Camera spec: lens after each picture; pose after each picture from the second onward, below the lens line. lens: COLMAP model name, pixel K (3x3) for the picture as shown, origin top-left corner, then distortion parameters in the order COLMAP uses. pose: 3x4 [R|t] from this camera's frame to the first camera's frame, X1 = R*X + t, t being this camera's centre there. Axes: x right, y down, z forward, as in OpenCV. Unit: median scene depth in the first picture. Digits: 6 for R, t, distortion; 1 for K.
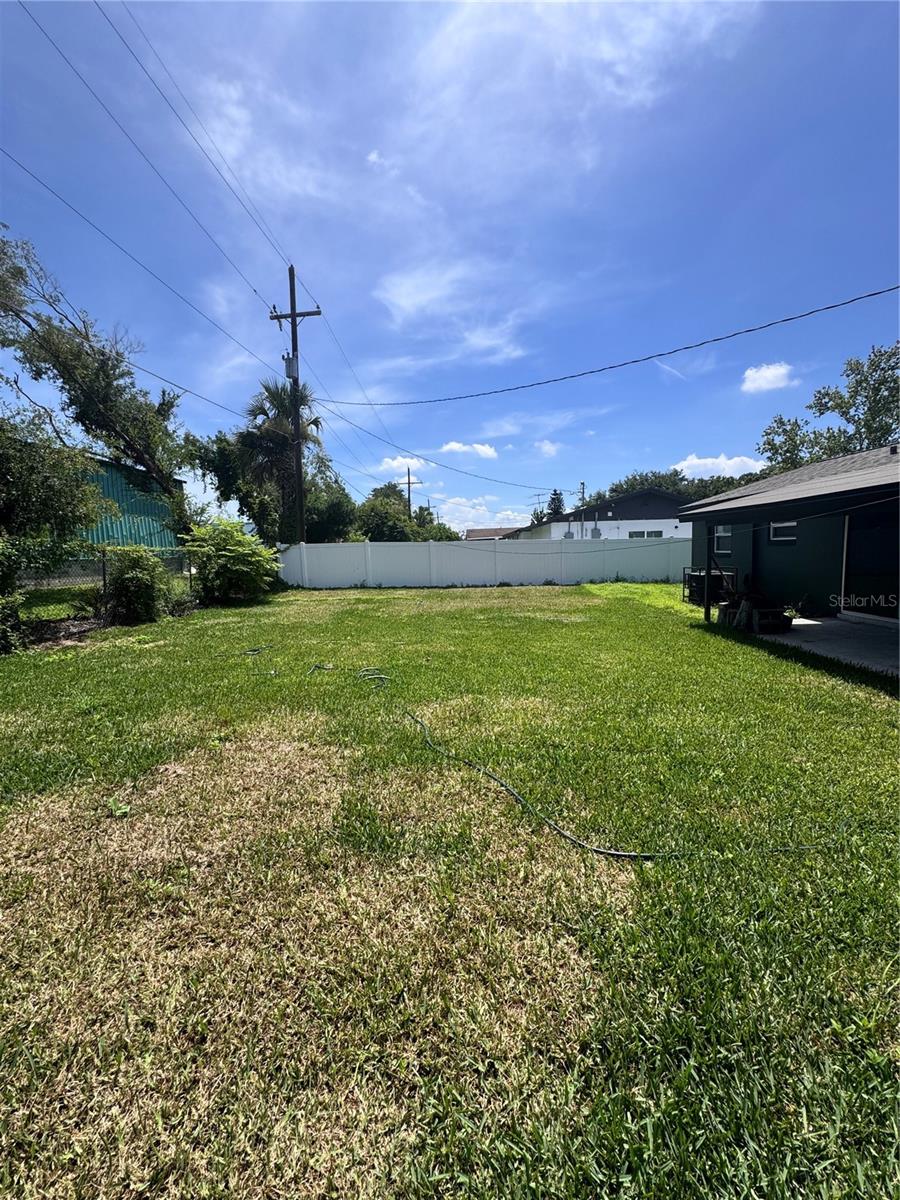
lens RADIAL K [[478.6, 0, 453.3], [0, 478.6, 597.7], [0, 0, 1]] dist [-0.001070, 0.000114]
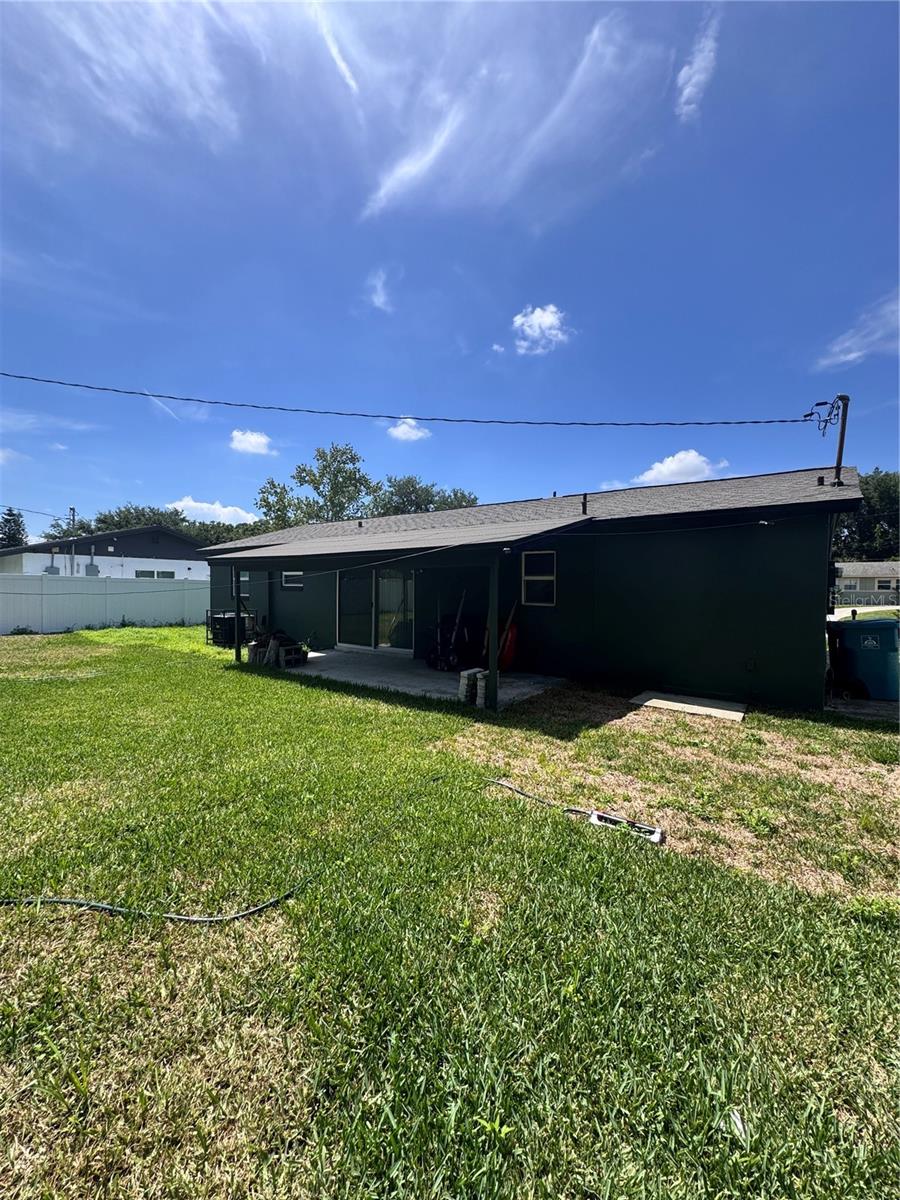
lens RADIAL K [[477.4, 0, 451.1], [0, 477.4, 597.4], [0, 0, 1]] dist [-0.002339, 0.000496]
pose [[0.572096, 0.014723, 0.820054, -0.043025], [0.057145, 0.996694, -0.057761, -0.003068], [-0.818193, 0.079906, 0.569363, 0.014021]]
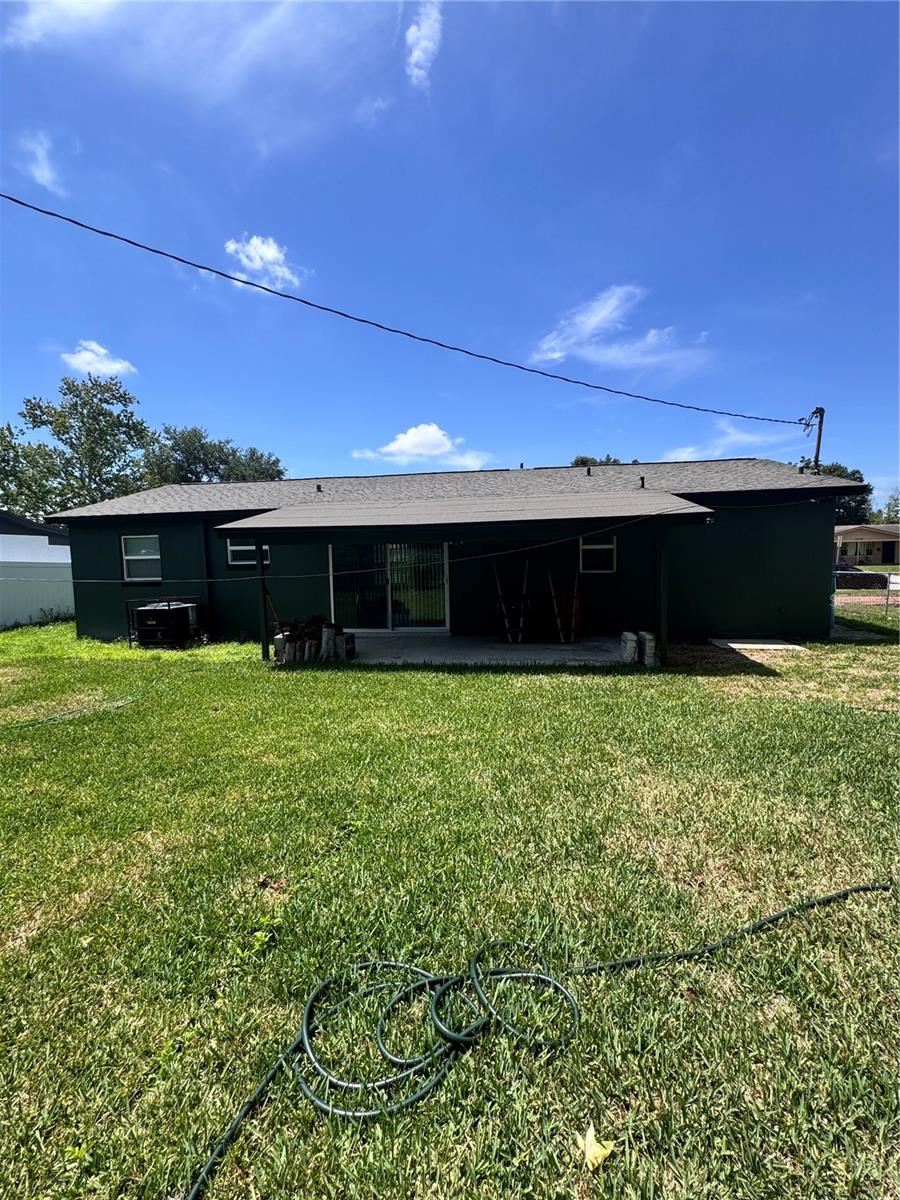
lens RADIAL K [[506.9, 0, 451.5], [0, 506.9, 597.7], [0, 0, 1]] dist [-0.001272, -0.000084]
pose [[0.127459, -0.051153, 0.990524, -0.209143], [0.116620, 0.992515, 0.036250, -0.039293], [-0.984964, 0.110895, 0.132471, 0.419454]]
